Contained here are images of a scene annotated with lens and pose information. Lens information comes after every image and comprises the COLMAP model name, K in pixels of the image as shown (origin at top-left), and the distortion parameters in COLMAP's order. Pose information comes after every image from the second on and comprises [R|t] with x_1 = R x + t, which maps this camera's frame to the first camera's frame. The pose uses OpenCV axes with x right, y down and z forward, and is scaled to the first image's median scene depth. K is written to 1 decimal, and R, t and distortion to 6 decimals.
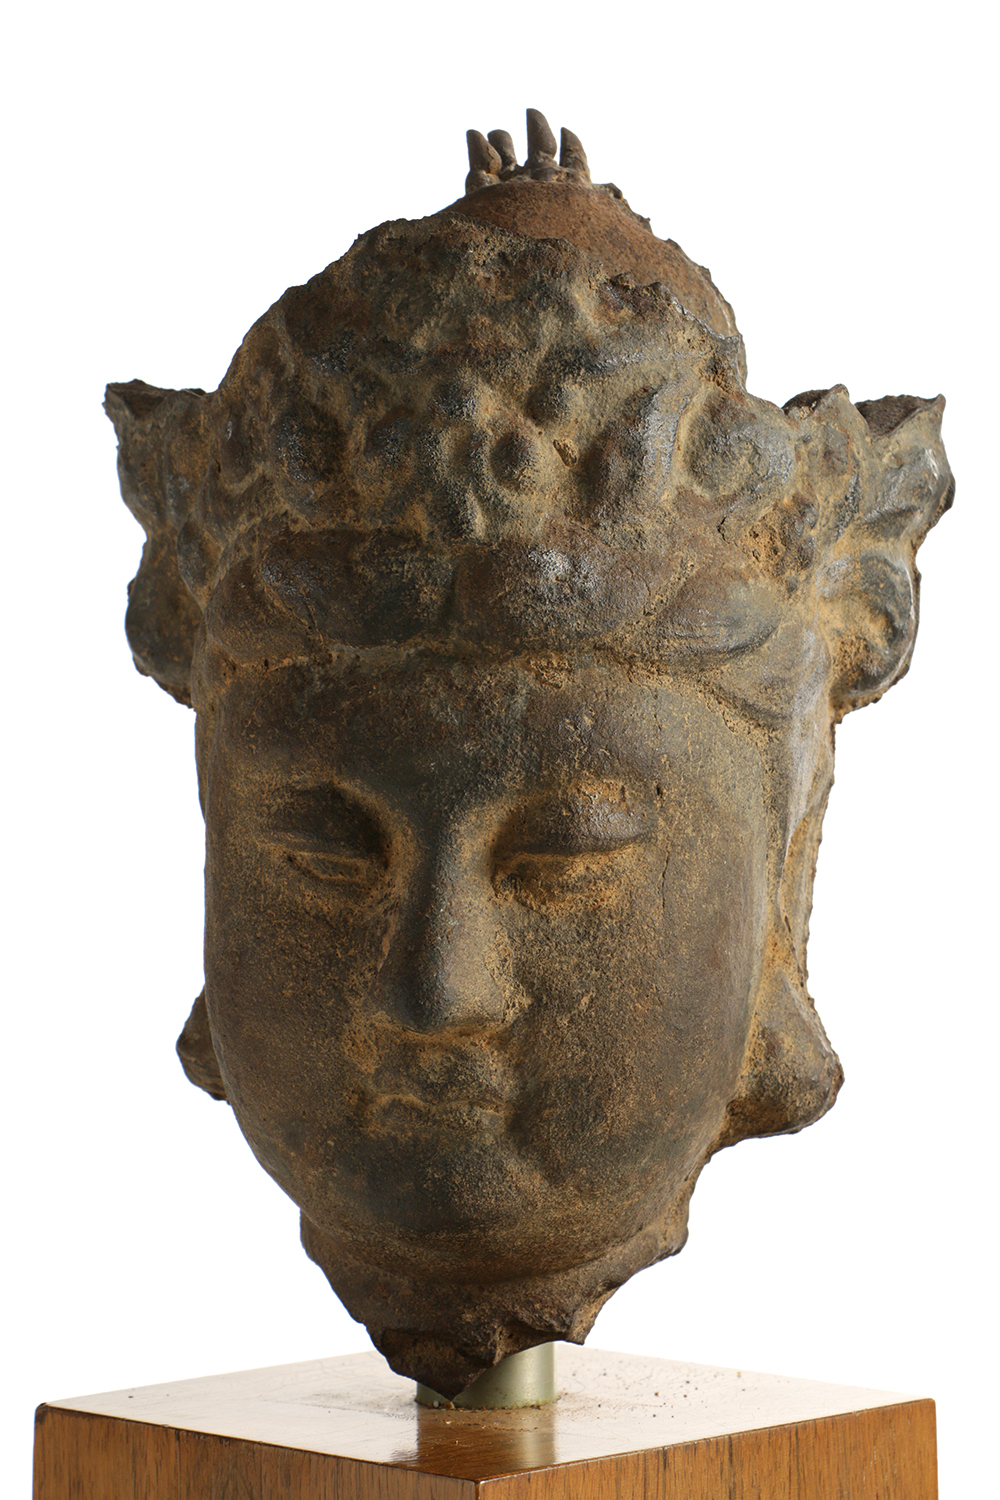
lens RADIAL K [[4211.7, 0, 500.0], [0, 4211.7, 750.0], [0, 0, 1]] dist [0.300721, 1.016948]
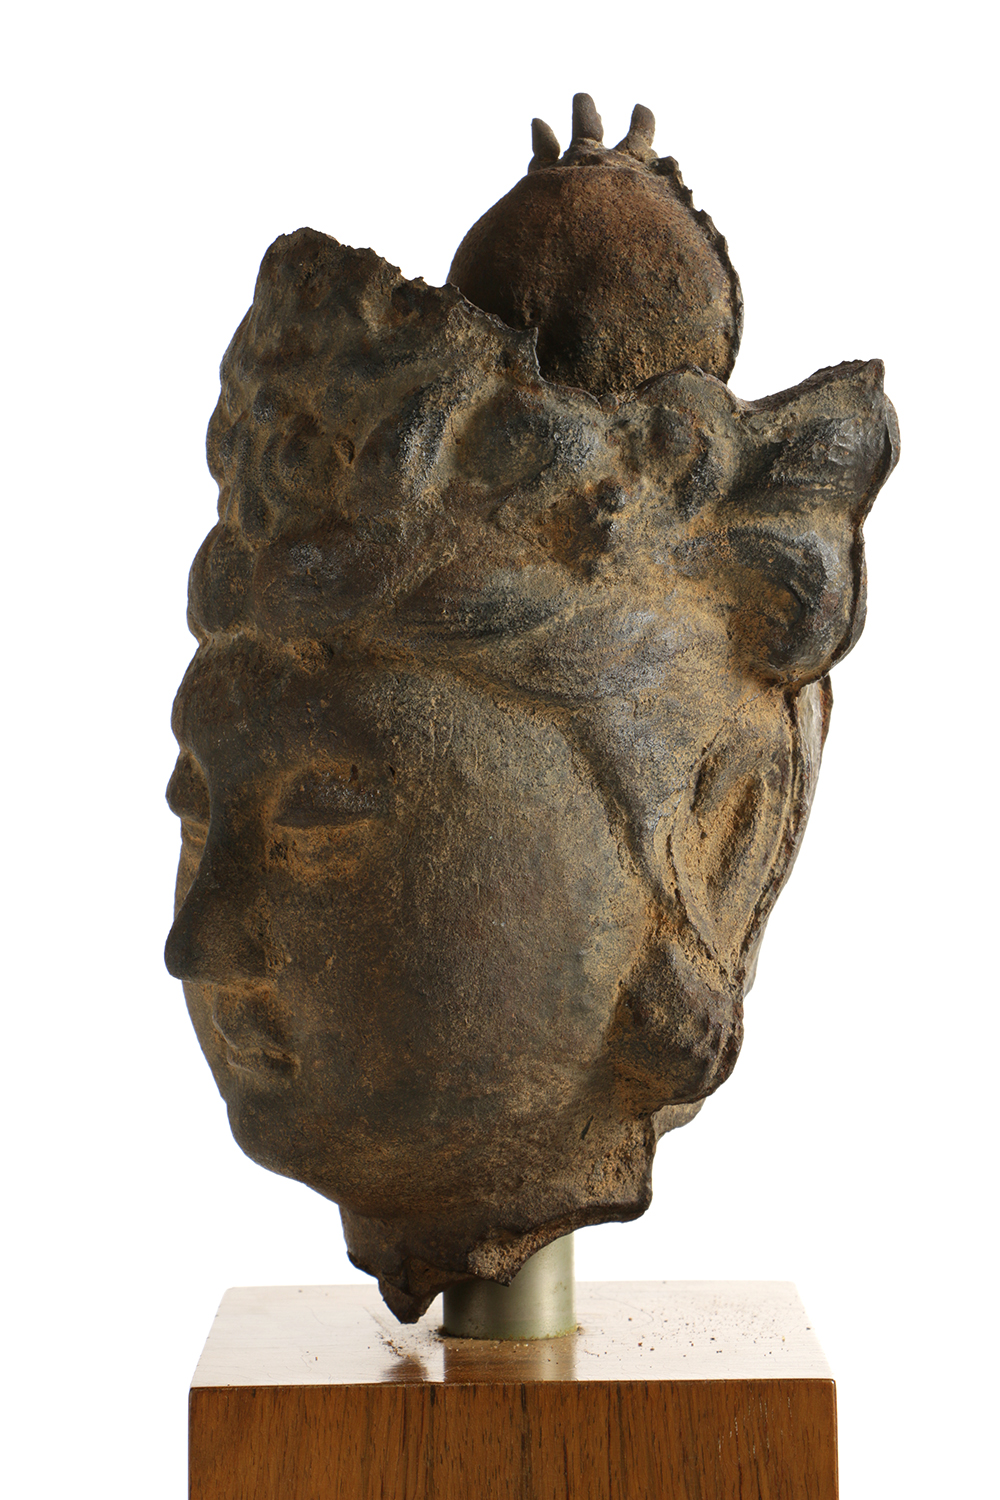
lens RADIAL K [[4863.8, 0, 500.0], [0, 4863.8, 750.0], [0, 0, 1]] dist [0.597528, -1.128978]
pose [[0.681032, 0.026140, -0.731787, 0.941281], [0.009698, 0.998953, 0.044708, -0.049236], [0.732190, -0.037544, 0.680065, 0.181440]]
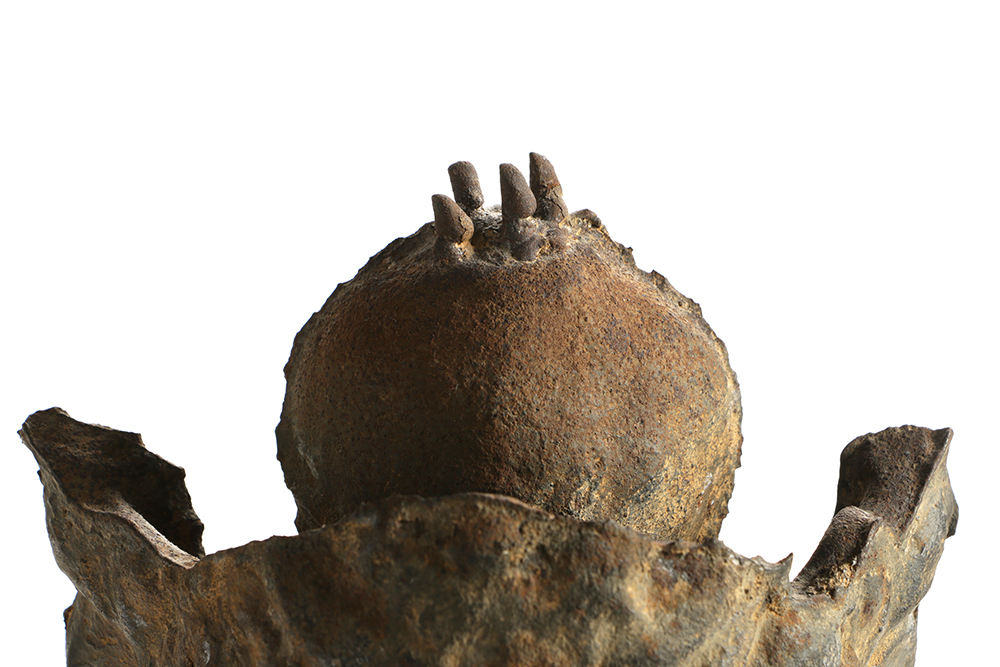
lens RADIAL K [[2682.8, 0, 500.0], [0, 2682.8, 333.5], [0, 0, 1]] dist [0.152457, 0.529591]
pose [[0.987735, -0.078822, 0.134787, -0.076531], [0.013974, 0.904392, 0.426474, -0.384554], [-0.155515, -0.419360, 0.894400, 0.537066]]
